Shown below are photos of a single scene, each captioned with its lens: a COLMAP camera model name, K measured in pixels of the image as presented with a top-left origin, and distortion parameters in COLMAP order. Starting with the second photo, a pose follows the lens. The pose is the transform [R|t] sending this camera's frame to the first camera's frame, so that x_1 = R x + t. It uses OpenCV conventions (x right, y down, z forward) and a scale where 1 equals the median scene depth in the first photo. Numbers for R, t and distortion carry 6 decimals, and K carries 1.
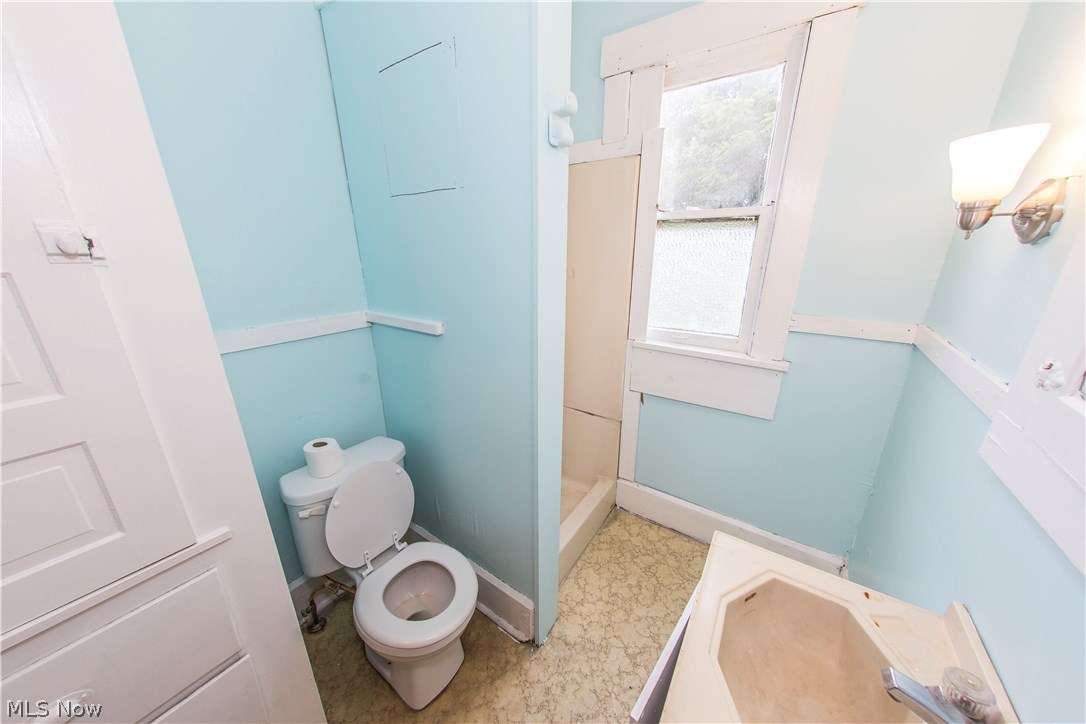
lens RADIAL K [[360.0, 0, 537.1], [0, 360.0, 363.5], [0, 0, 1]] dist [0.009793, 0.000155]
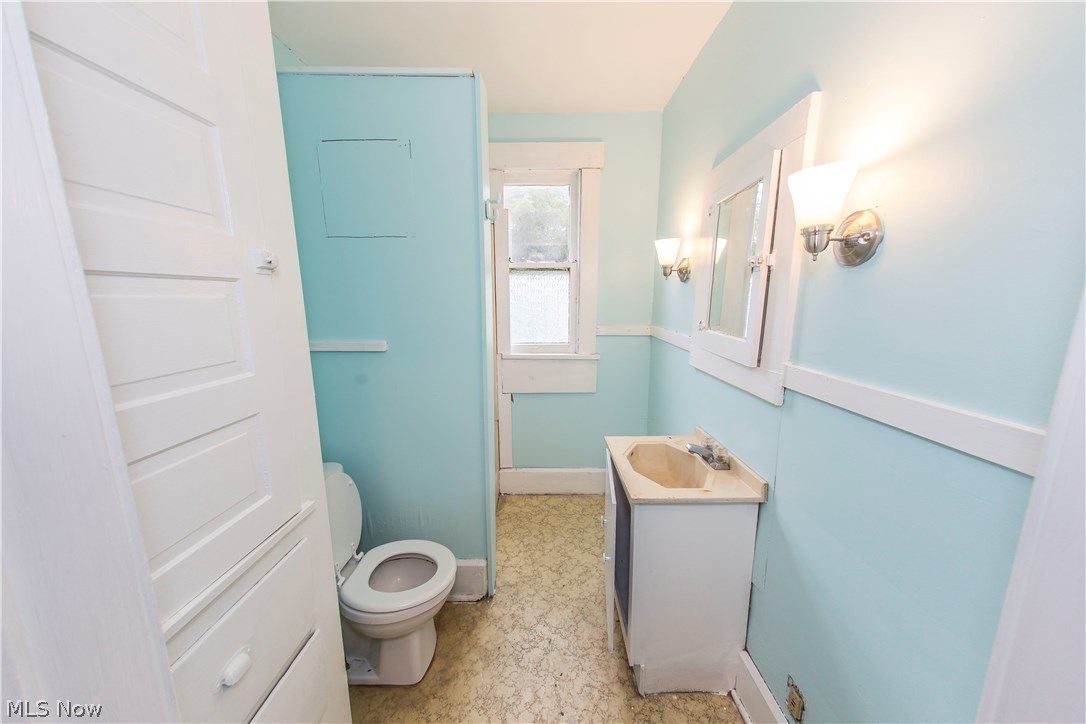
lens RADIAL K [[360.0, 0, 537.1], [0, 360.0, 363.5], [0, 0, 1]] dist [0.009793, 0.000155]
pose [[0.835791, -0.100640, 0.539745, -0.434202], [0.169389, 0.982368, -0.079128, 0.121043], [-0.522265, 0.157561, 0.838101, -0.224452]]
